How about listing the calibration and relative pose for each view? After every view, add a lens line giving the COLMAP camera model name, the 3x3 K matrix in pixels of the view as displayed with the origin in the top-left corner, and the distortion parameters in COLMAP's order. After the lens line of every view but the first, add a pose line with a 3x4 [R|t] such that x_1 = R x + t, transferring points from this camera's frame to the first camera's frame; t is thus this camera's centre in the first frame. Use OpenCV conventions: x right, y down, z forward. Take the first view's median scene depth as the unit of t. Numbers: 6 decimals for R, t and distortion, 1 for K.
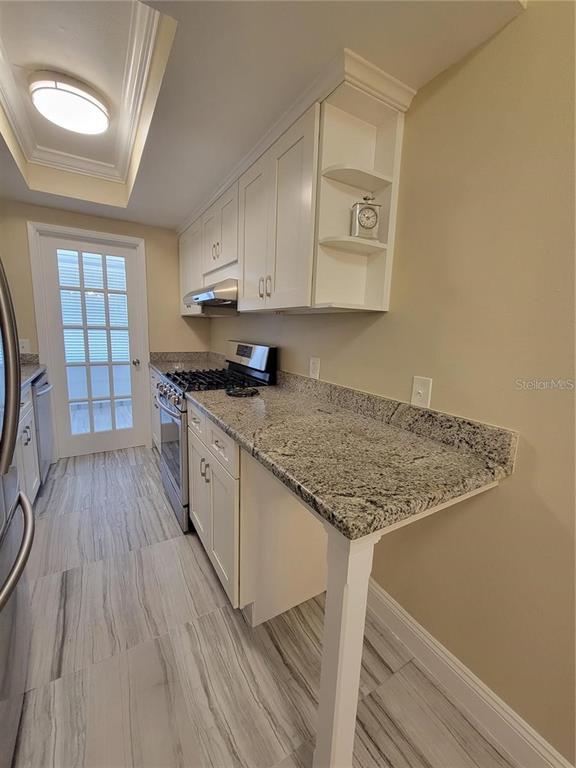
lens RADIAL K [[311.3, 0, 284.6], [0, 311.3, 378.3], [0, 0, 1]] dist [0.003124, -0.003214]
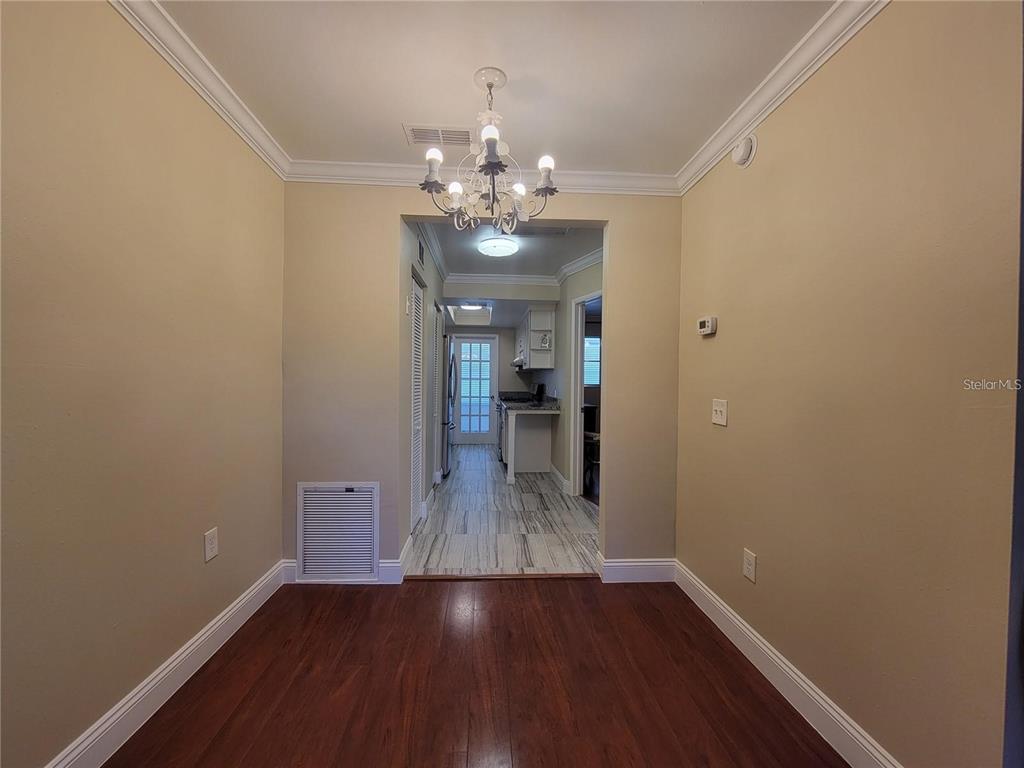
lens RADIAL K [[417.8, 0, 505.3], [0, 417.8, 389.4], [0, 0, 1]] dist [-0.000307, 0.000676]
pose [[0.885581, -0.012445, -0.464317, 1.275903], [-0.058794, 0.988597, -0.138633, 0.413513], [0.460748, 0.150070, 0.874751, -1.960954]]
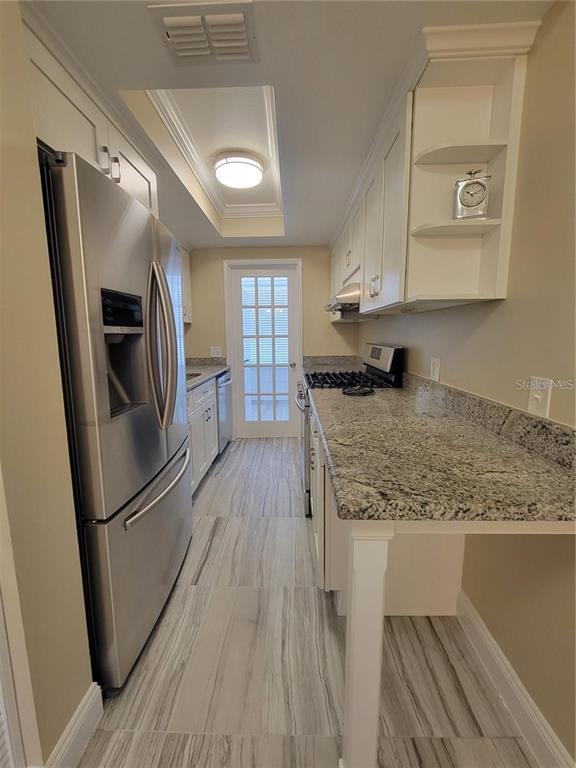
lens RADIAL K [[311.0, 0, 285.8], [0, 311.0, 378.1], [0, 0, 1]] dist [0.002294, 0.000489]
pose [[0.847525, 0.032029, -0.529788, 0.197175], [-0.045214, 0.998906, -0.011941, 0.022127], [0.528826, 0.034074, 0.848046, -0.000290]]
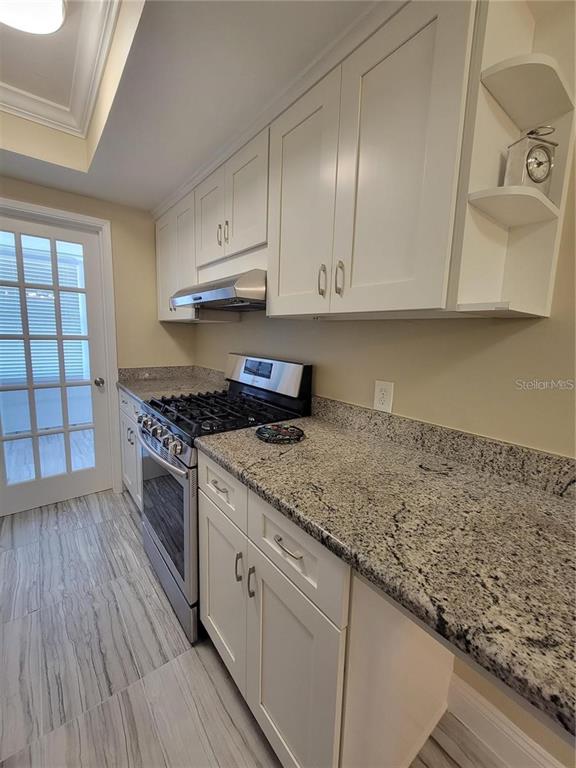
lens RADIAL K [[311.3, 0, 284.6], [0, 311.3, 378.3], [0, 0, 1]] dist [0.003124, -0.003214]
pose [[0.991875, -0.020941, 0.125483, -0.201106], [0.022837, 0.999645, -0.013693, -0.065232], [-0.125151, 0.016448, 0.992001, 0.305486]]
